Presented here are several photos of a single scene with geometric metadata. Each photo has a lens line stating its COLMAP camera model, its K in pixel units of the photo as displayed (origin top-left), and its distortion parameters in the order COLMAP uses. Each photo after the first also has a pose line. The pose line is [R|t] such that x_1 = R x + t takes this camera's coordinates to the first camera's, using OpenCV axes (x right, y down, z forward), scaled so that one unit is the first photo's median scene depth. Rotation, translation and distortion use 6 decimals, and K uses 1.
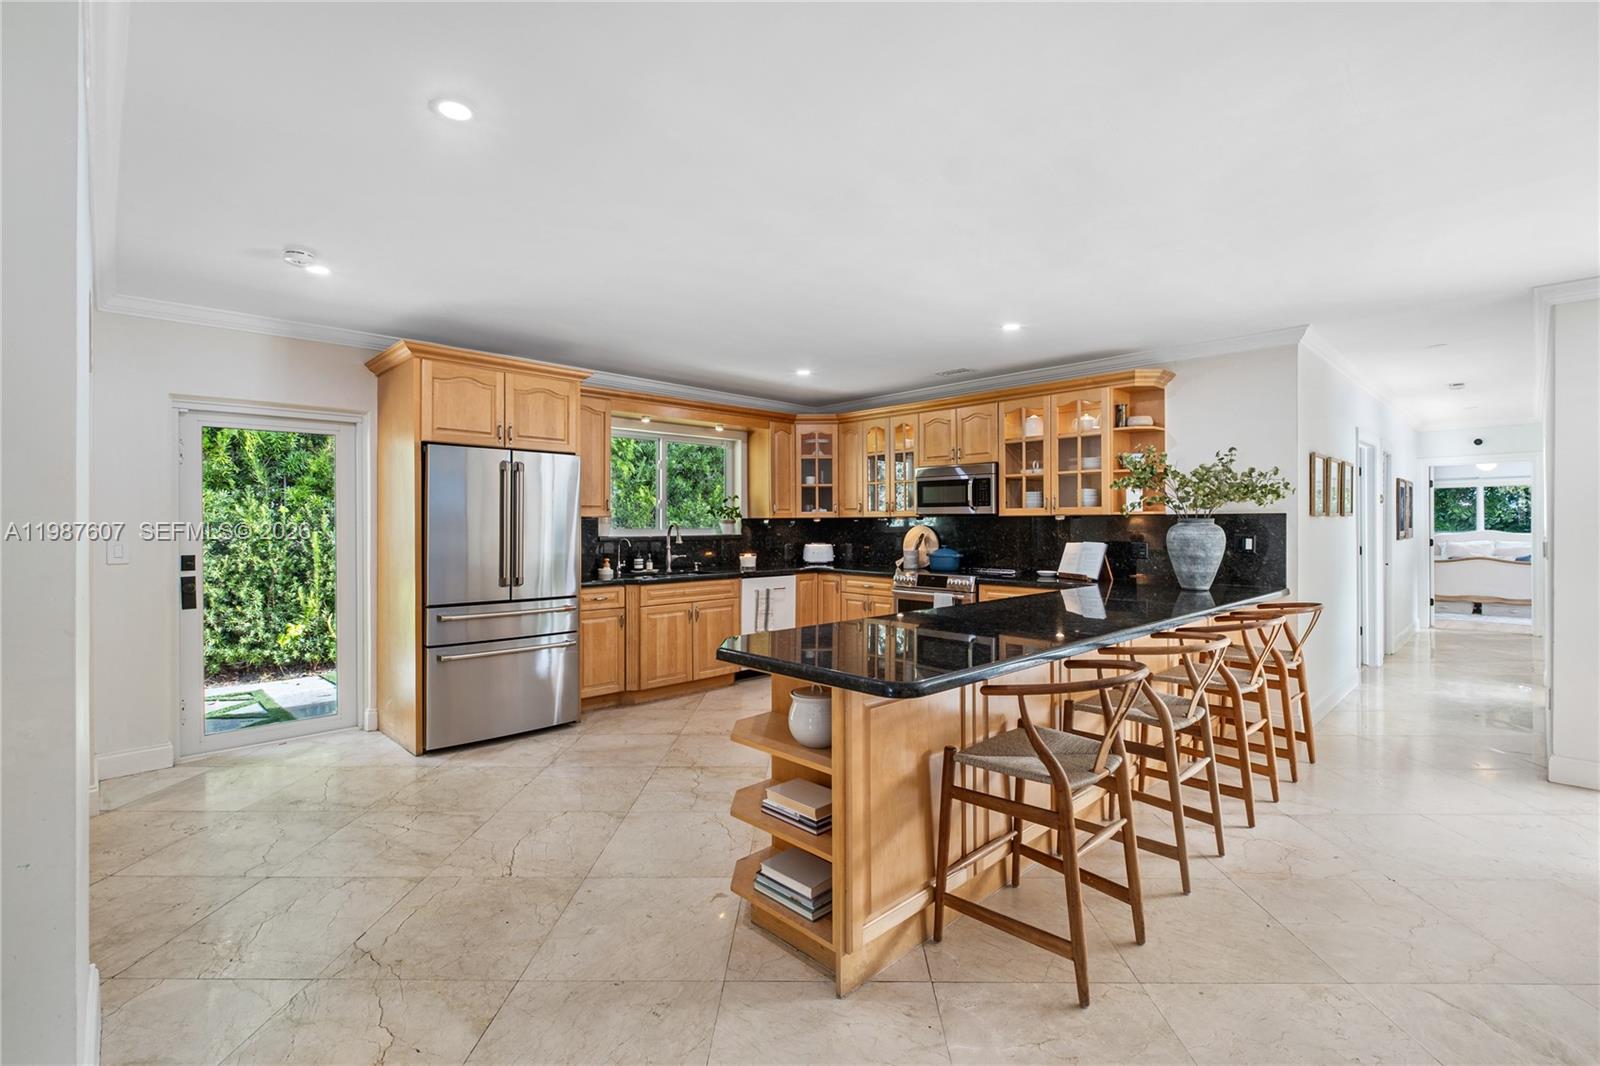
lens RADIAL K [[697.2, 0, 820.0], [0, 697.2, 527.8], [0, 0, 1]] dist [-0.000964, -0.000660]
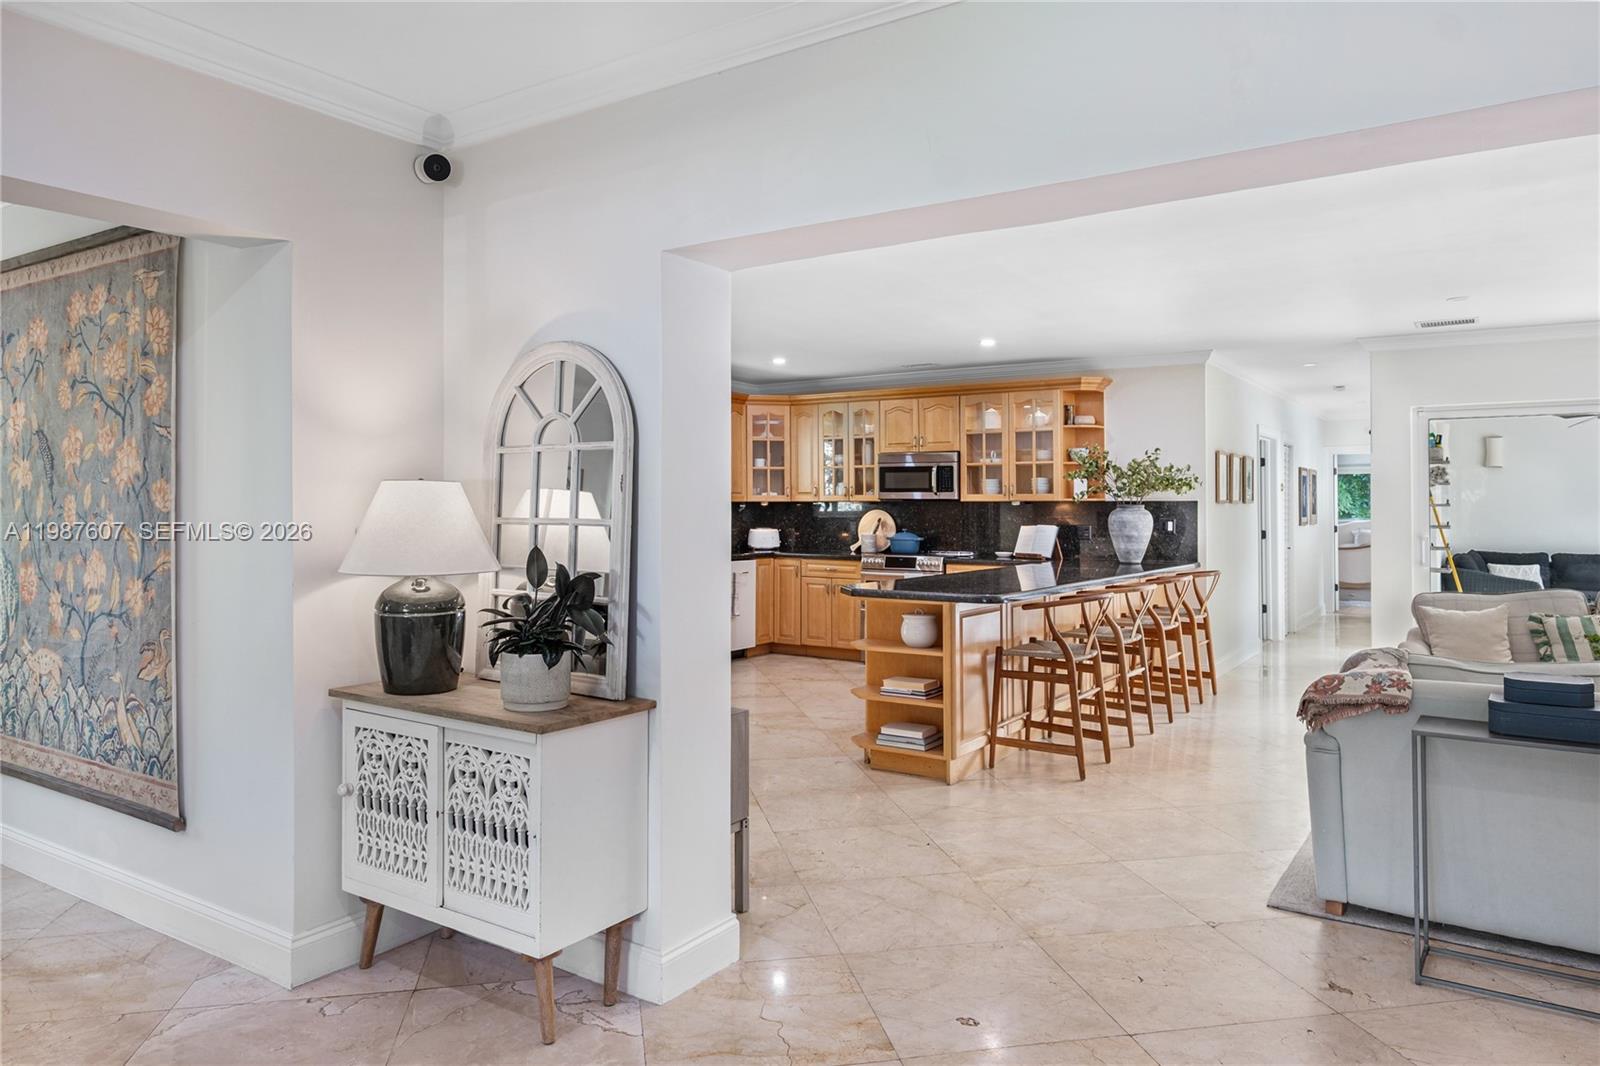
lens RADIAL K [[1064.5, 0, 797.5], [0, 1064.5, 491.5], [0, 0, 1]] dist [-0.002359, -0.000125]
pose [[0.978451, 0.007898, 0.206329, -0.362146], [-0.003479, 0.999757, -0.021769, 0.005192], [-0.206451, 0.020582, 0.978240, -0.612043]]
